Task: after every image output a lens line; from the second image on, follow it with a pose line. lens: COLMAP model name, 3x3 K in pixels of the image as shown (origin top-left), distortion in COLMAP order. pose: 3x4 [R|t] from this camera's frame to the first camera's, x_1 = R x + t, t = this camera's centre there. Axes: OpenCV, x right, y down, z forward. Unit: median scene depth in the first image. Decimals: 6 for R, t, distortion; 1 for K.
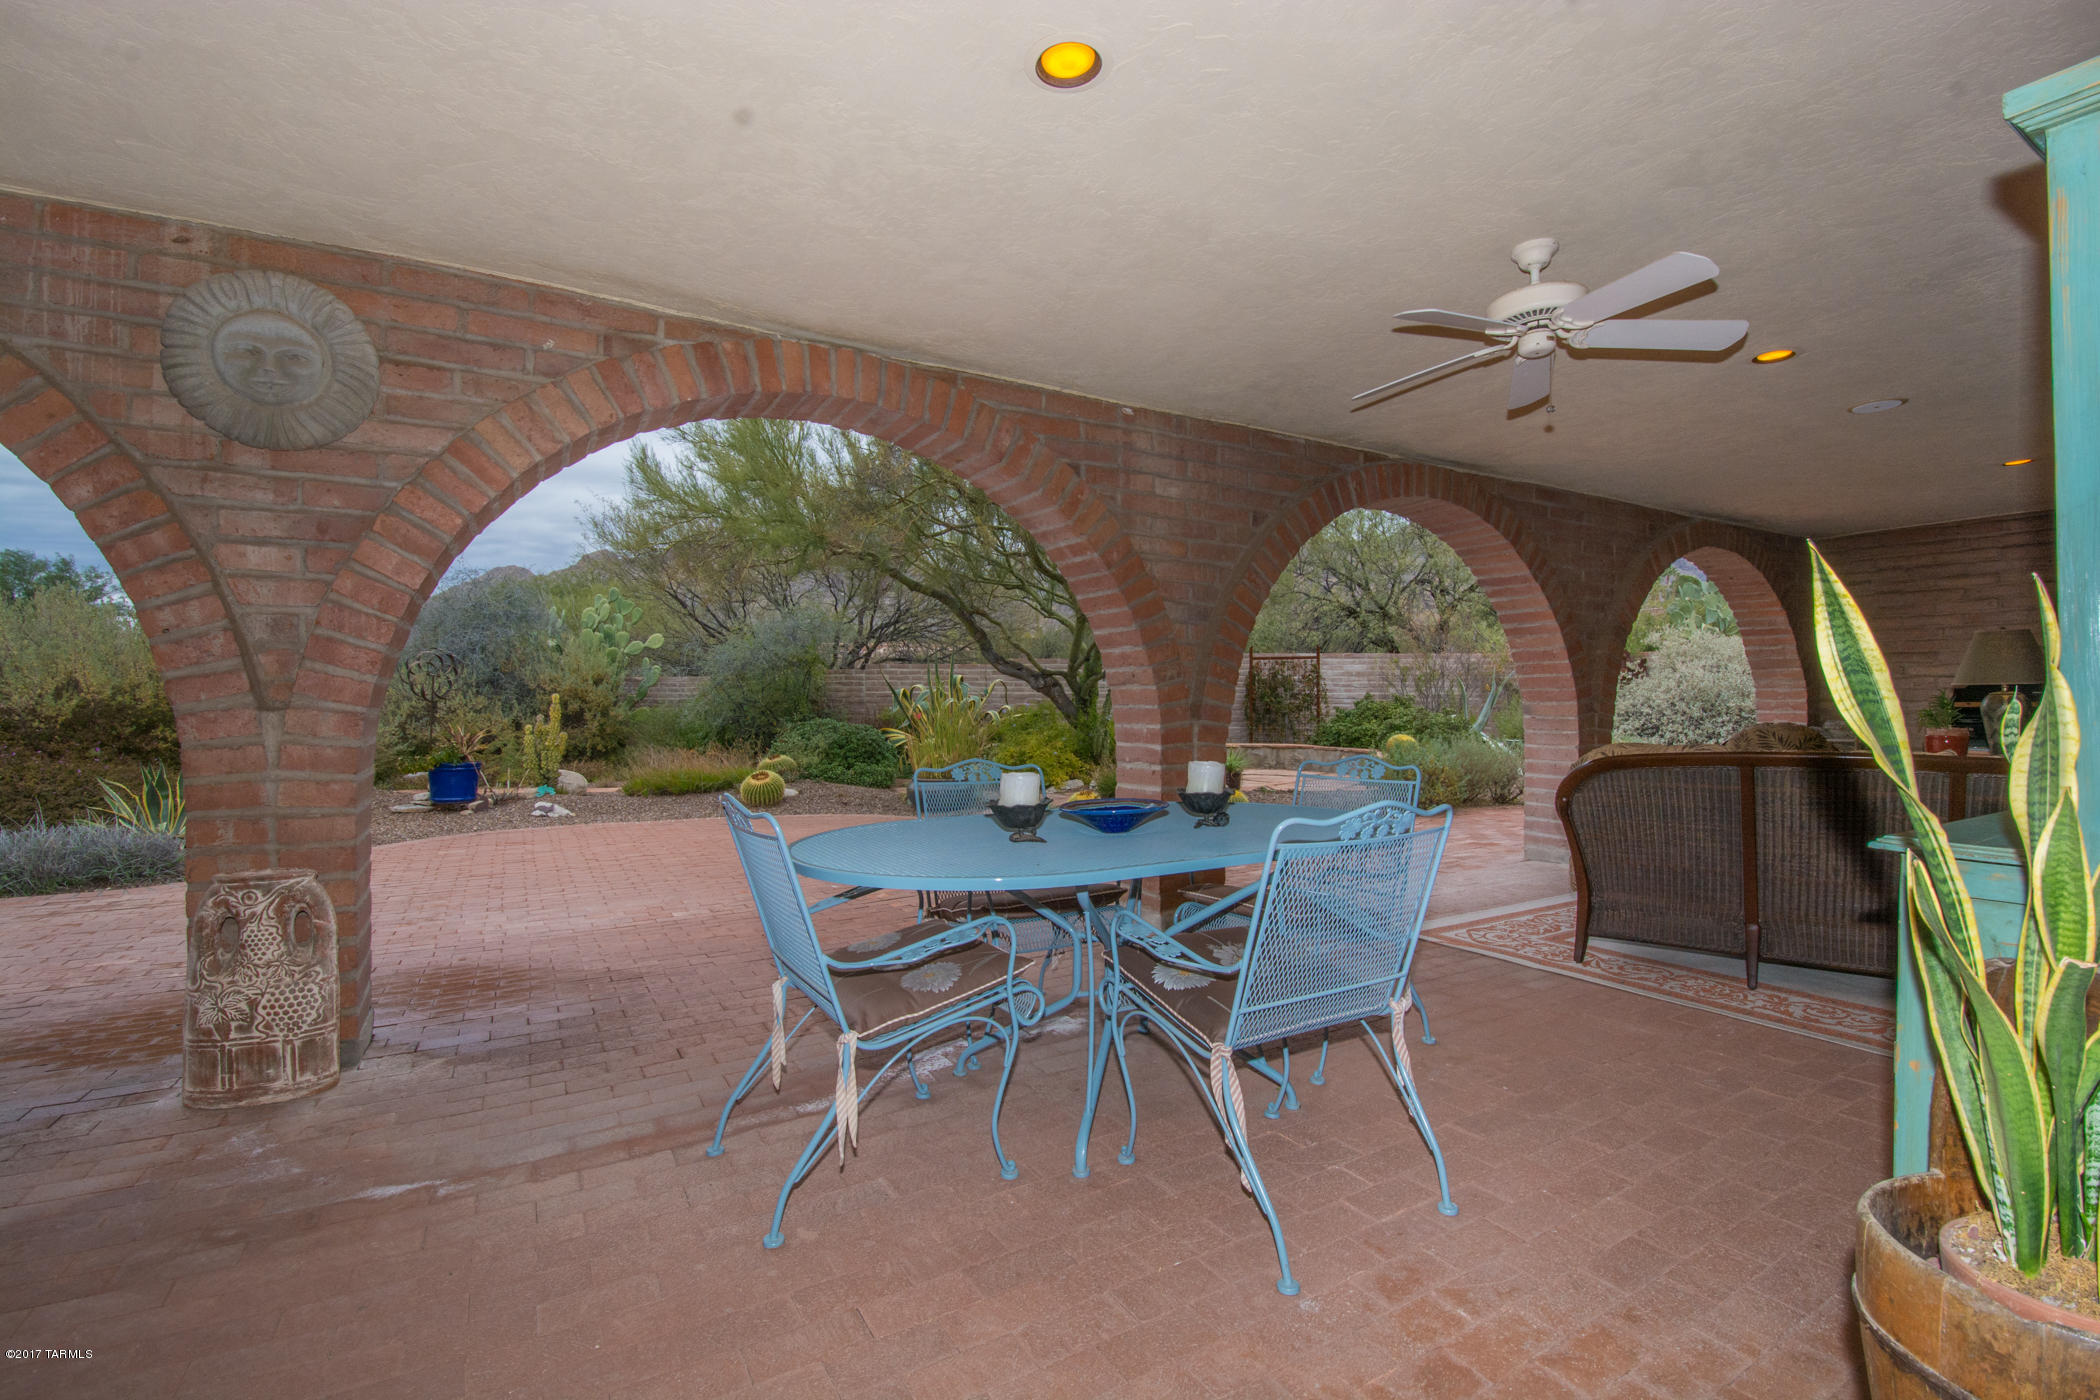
lens RADIAL K [[948.1, 0, 1051.6], [0, 948.1, 686.6], [0, 0, 1]] dist [0.011964, -0.004435]
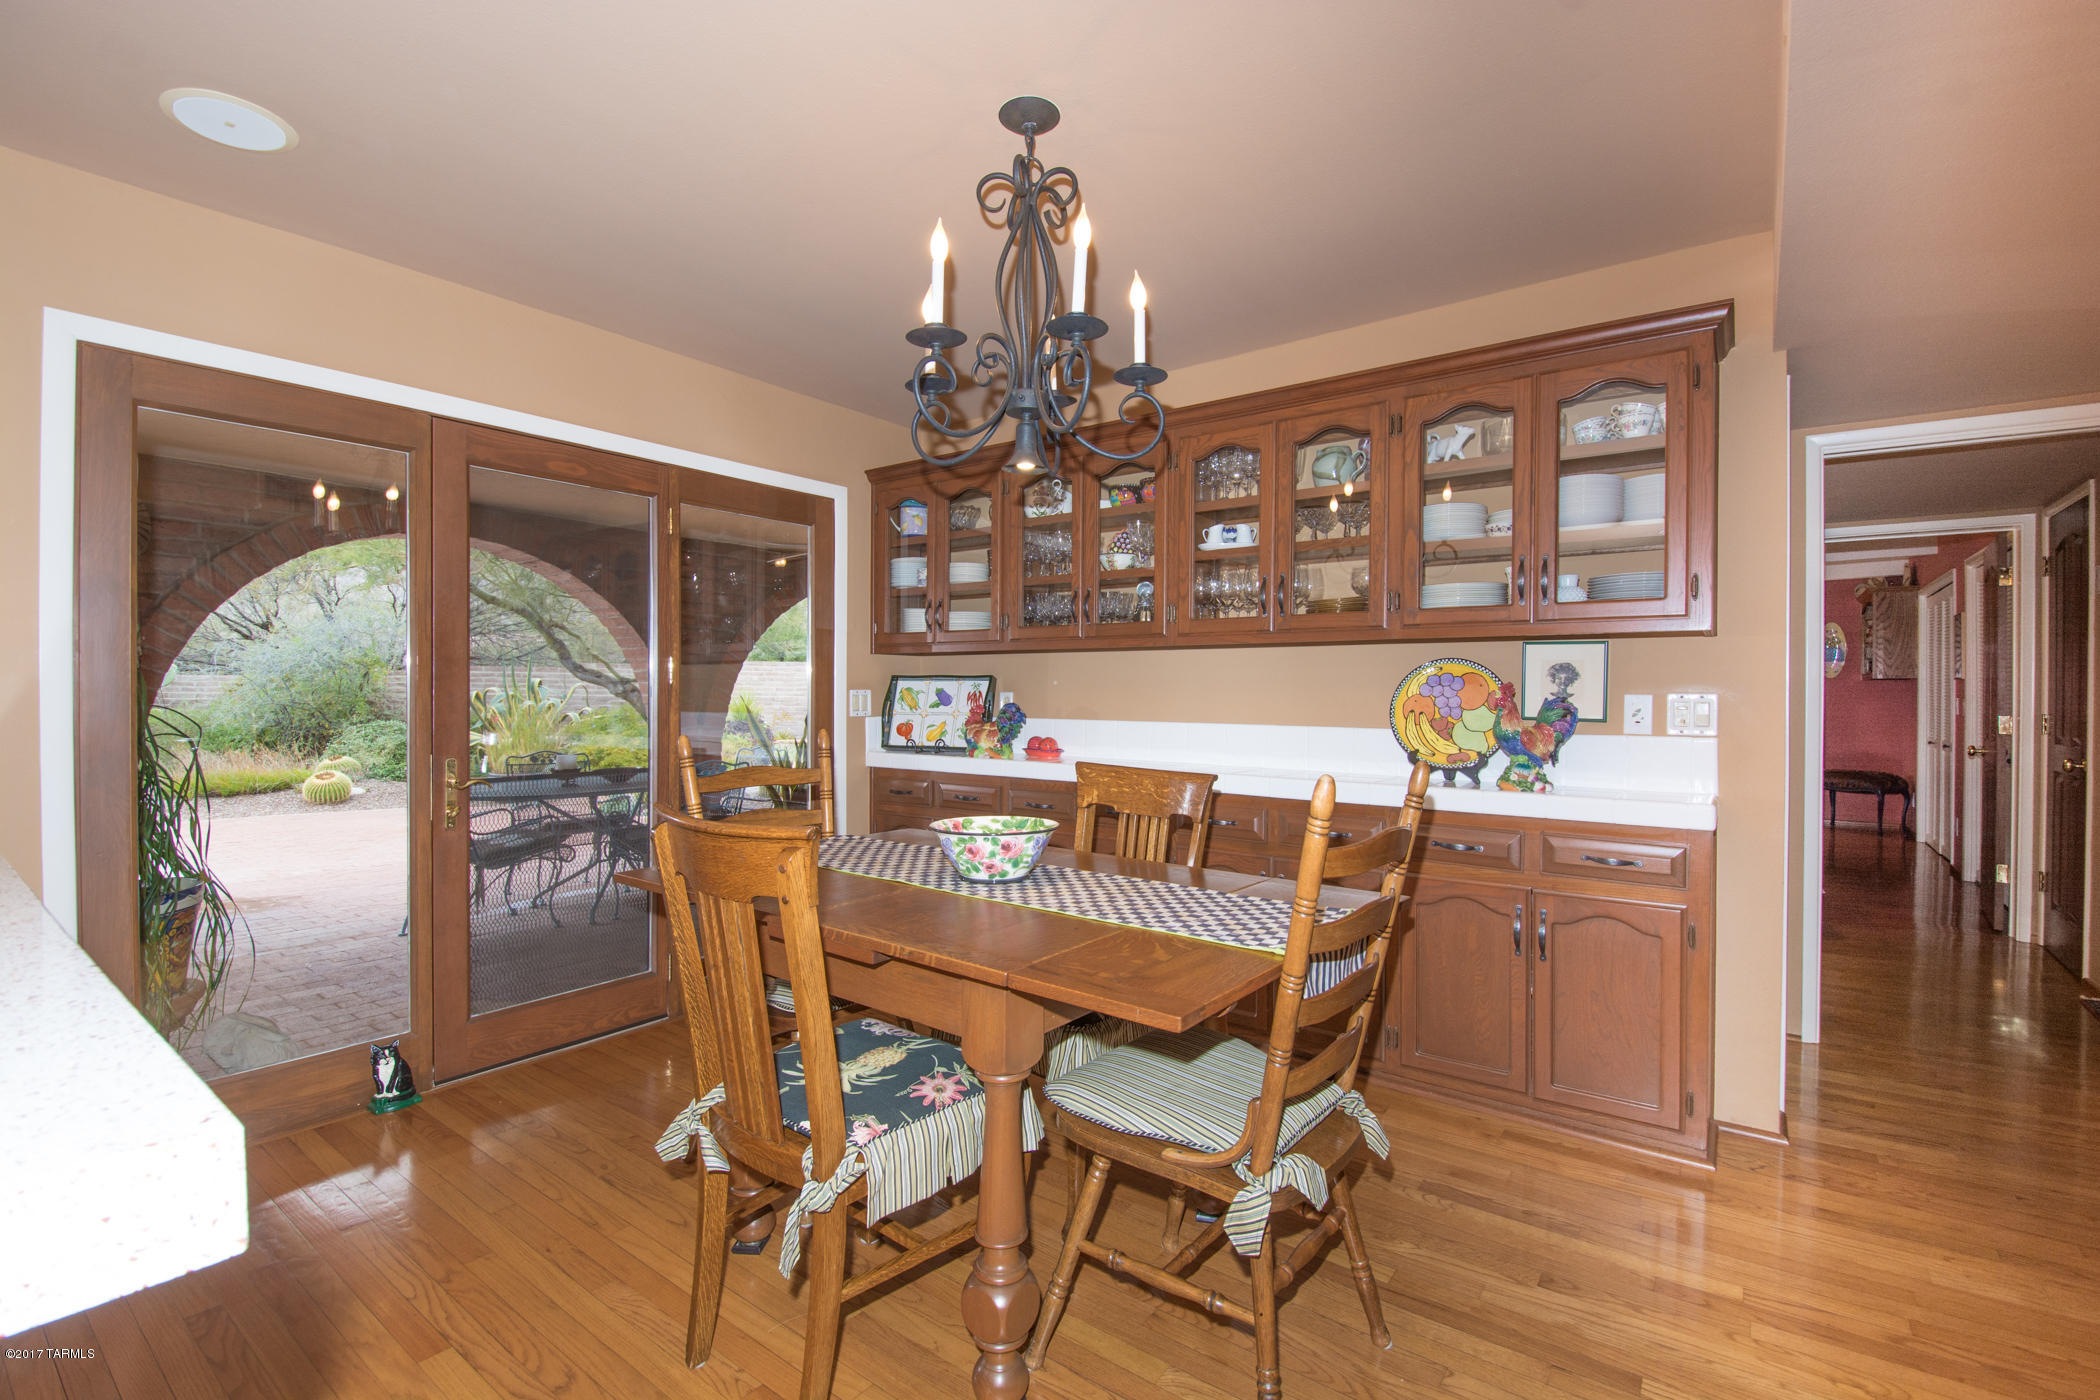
lens RADIAL K [[948.1, 0, 1055.9], [0, 948.1, 703.3], [0, 0, 1]] dist [0.011964, -0.004435]
pose [[0.919758, 0.002928, 0.392475, 0.022776], [-0.011753, 0.999729, 0.020084, -0.015637], [-0.392309, -0.023085, 0.919544, -0.255513]]
